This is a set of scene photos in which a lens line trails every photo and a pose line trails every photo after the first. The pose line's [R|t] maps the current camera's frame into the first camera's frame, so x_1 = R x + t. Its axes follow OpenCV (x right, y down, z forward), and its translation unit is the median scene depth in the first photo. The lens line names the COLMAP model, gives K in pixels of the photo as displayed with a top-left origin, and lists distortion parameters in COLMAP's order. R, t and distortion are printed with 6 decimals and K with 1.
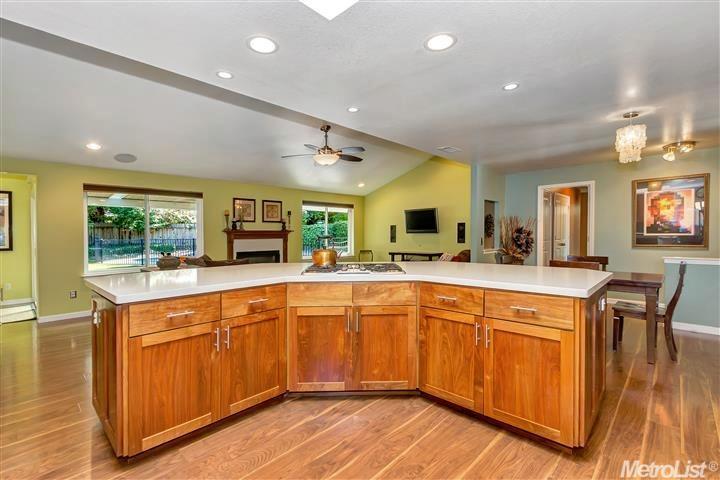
lens RADIAL K [[328.7, 0, 357.6], [0, 328.7, 240.1], [0, 0, 1]] dist [0.000930, 0.000196]
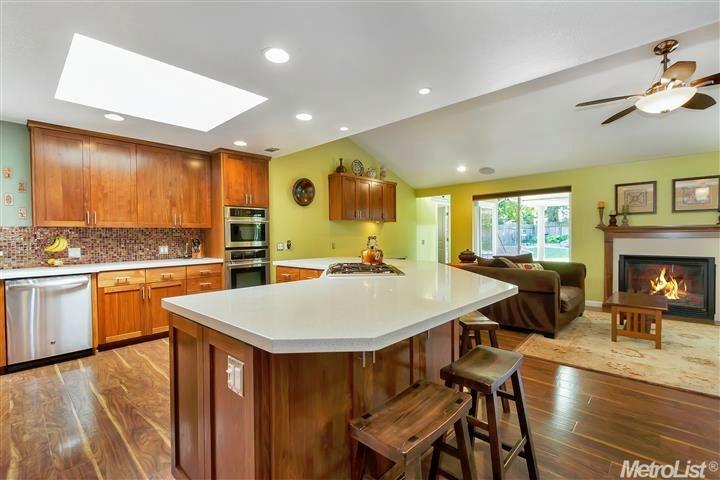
lens RADIAL K [[328.7, 0, 357.6], [0, 328.7, 240.1], [0, 0, 1]] dist [0.000930, 0.000196]
pose [[0.010311, 0.024752, -0.999640, 0.372362], [-0.008210, 0.999662, 0.024668, -0.010244], [0.999913, 0.007952, 0.010511, 0.350251]]
